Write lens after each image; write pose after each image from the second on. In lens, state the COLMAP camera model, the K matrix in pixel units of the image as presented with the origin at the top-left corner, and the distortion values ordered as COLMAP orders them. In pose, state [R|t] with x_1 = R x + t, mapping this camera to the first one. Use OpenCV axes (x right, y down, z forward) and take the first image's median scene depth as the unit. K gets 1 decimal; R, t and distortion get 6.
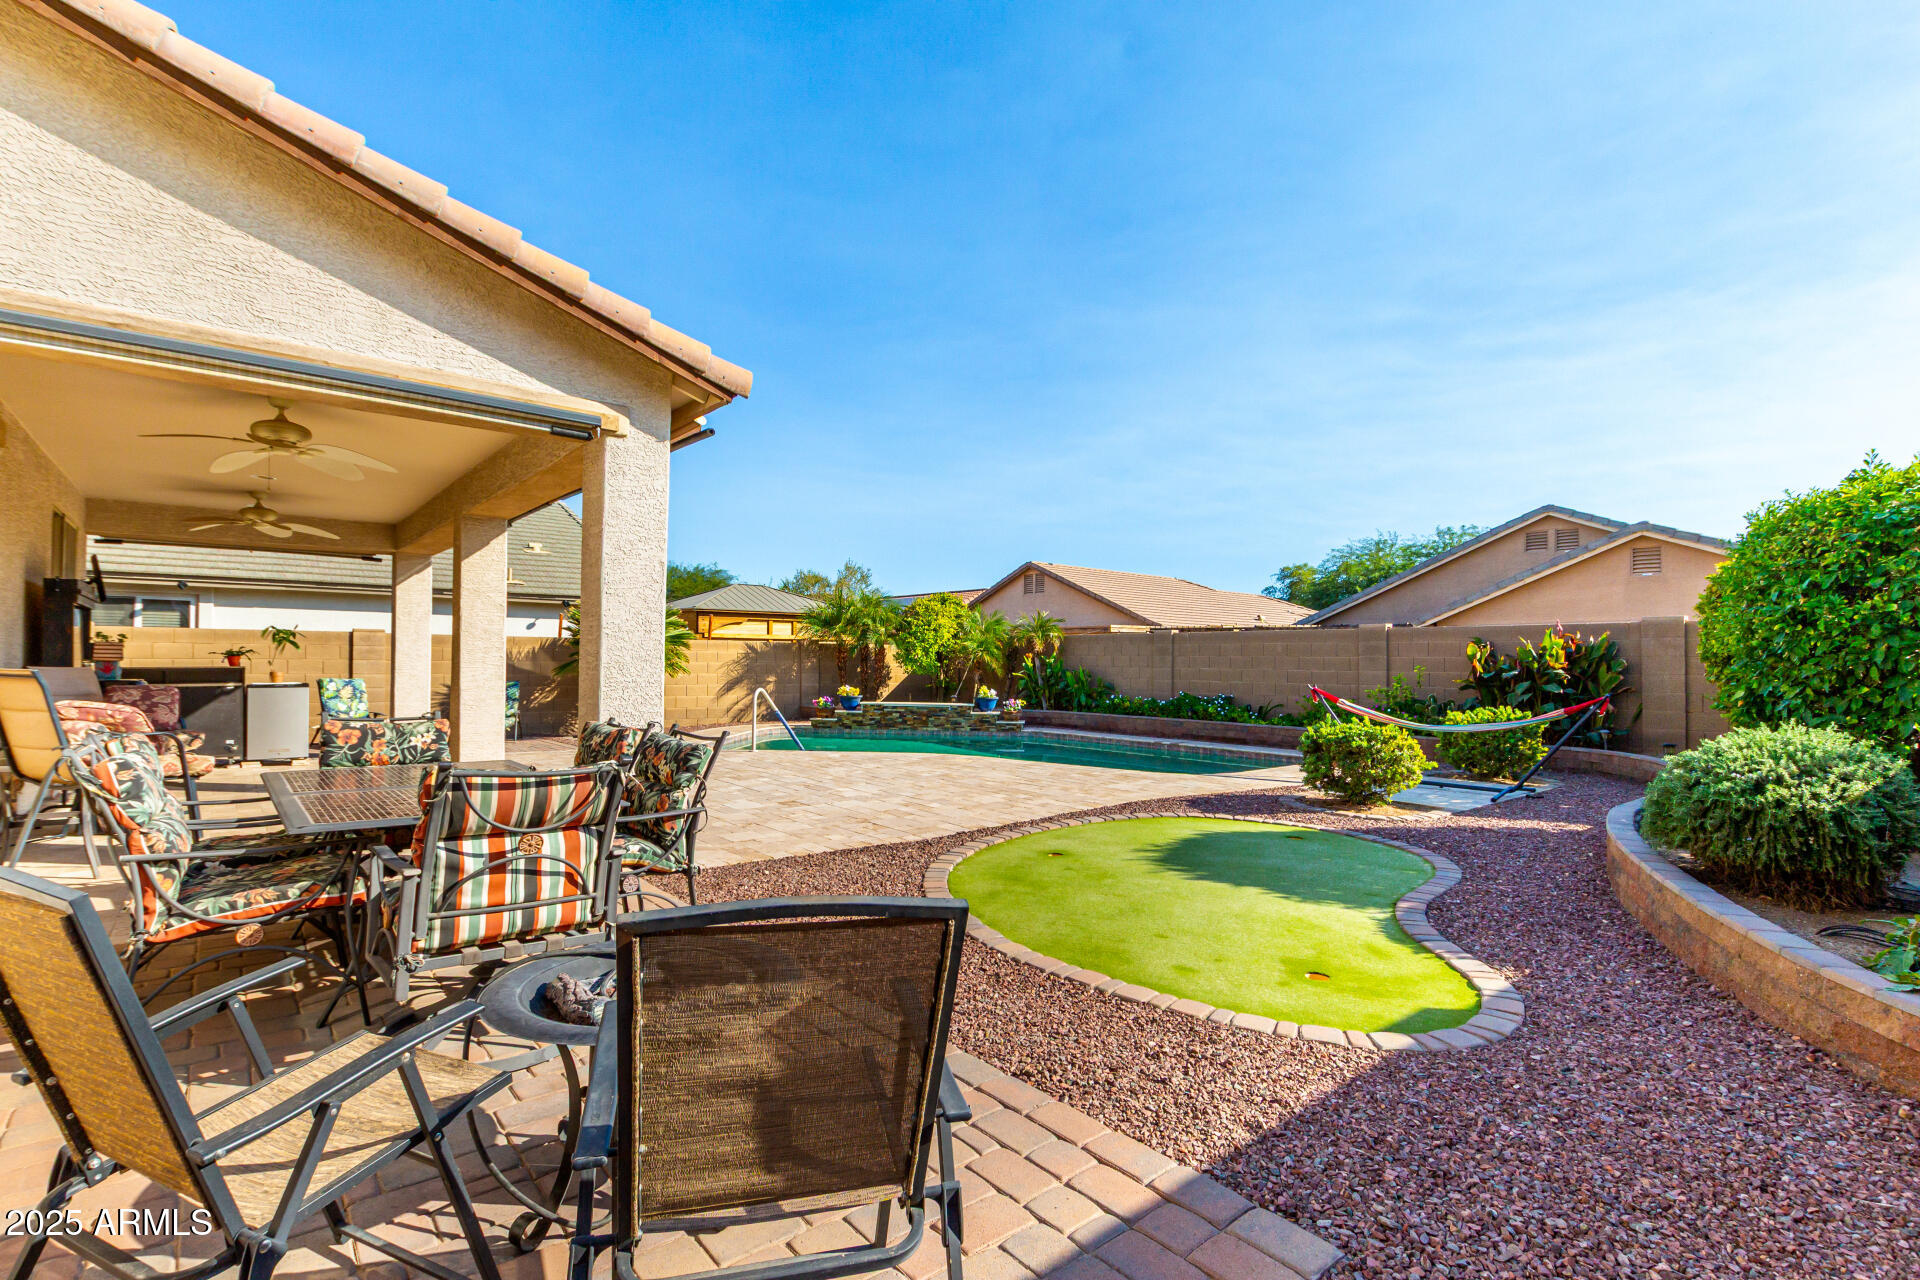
lens RADIAL K [[891.0, 0, 969.5], [0, 891.0, 638.4], [0, 0, 1]] dist [0.007357, -0.005687]
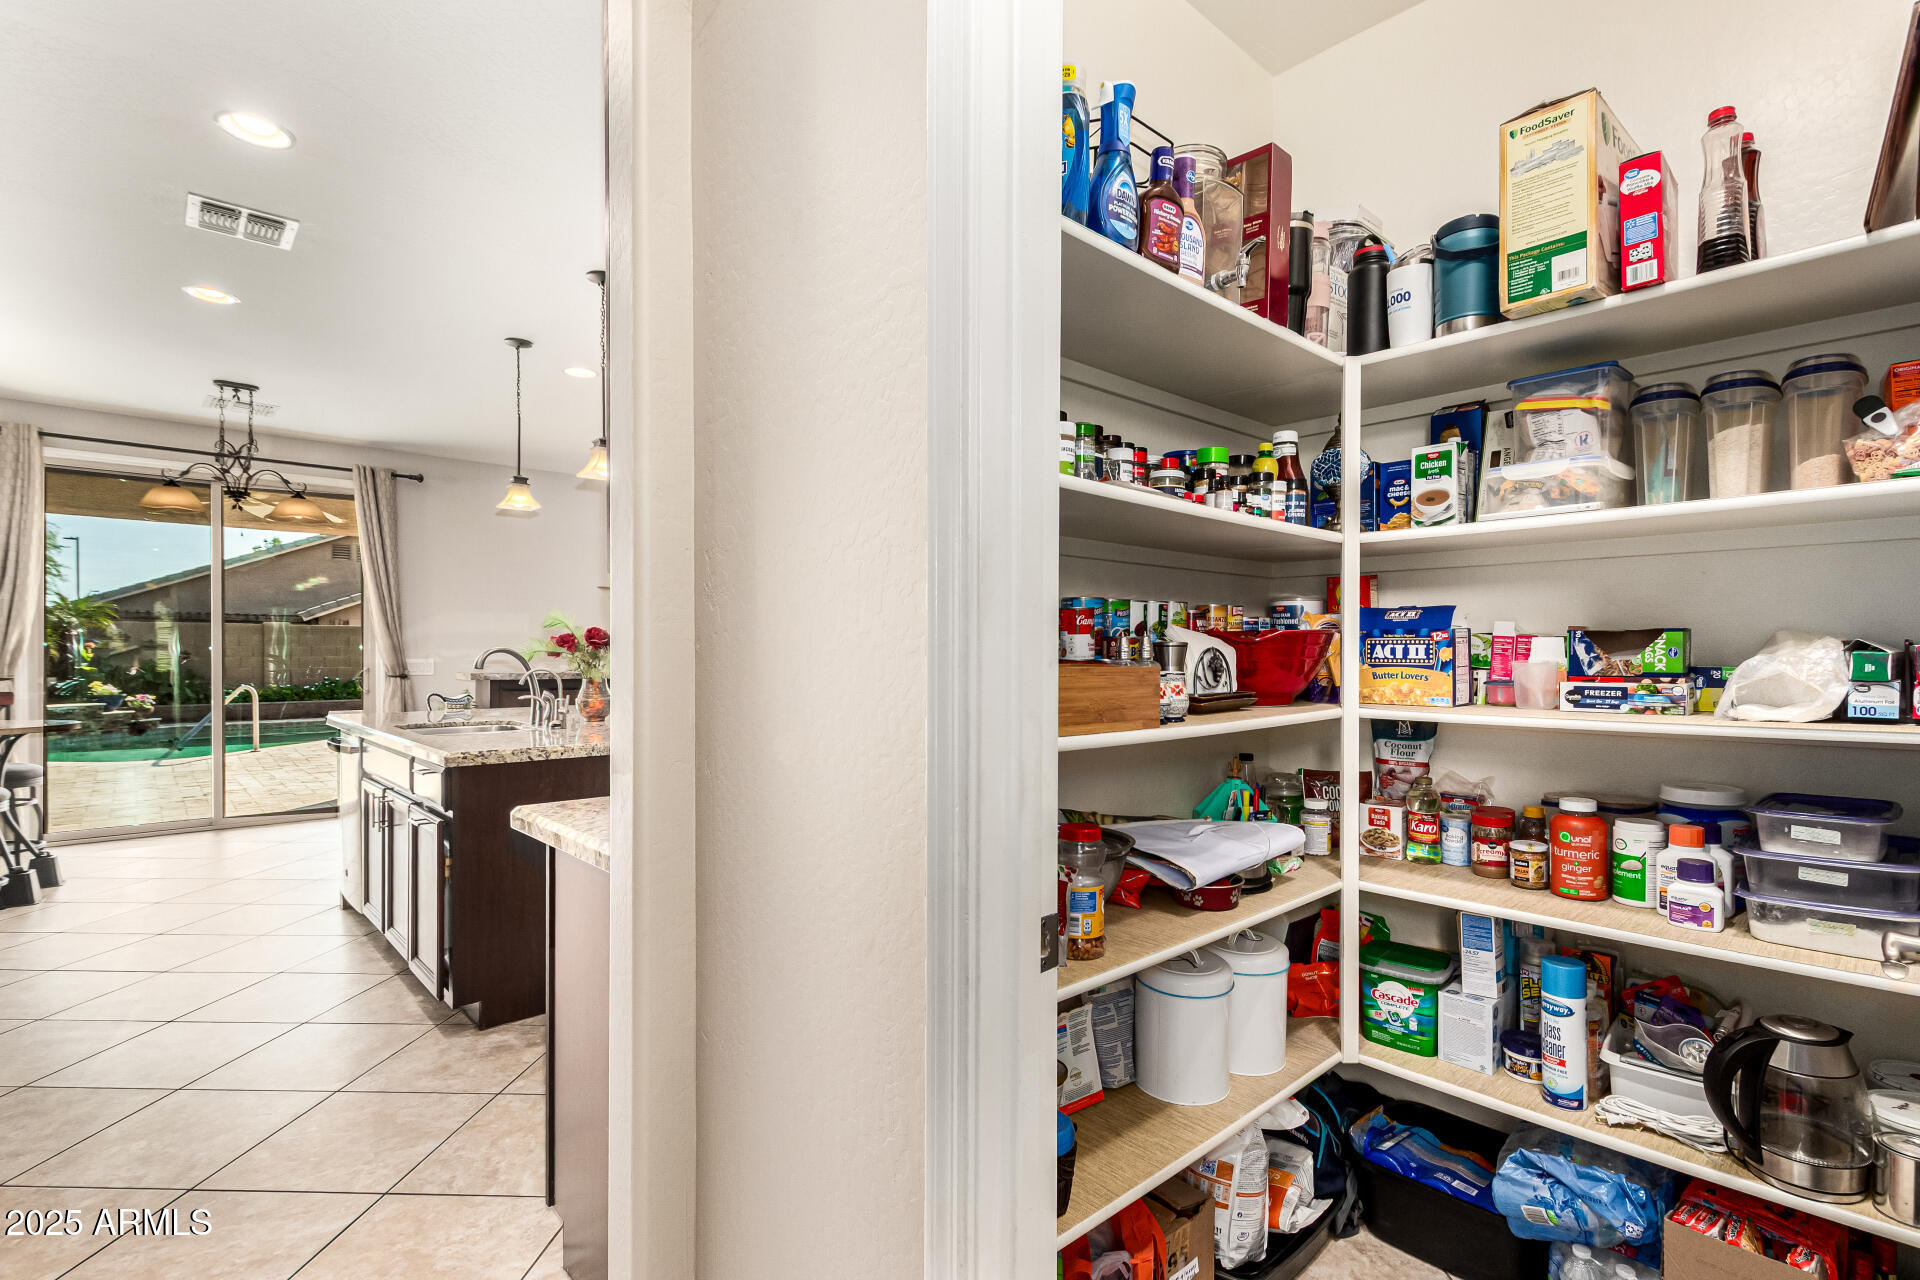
lens RADIAL K [[891.0, 0, 961.6], [0, 891.0, 654.0], [0, 0, 1]] dist [0.007357, -0.005687]
pose [[-0.044179, -0.014749, 0.998915, -0.849778], [-0.030748, 0.999437, 0.013397, -0.009743], [-0.998550, -0.030123, -0.044608, 0.206705]]
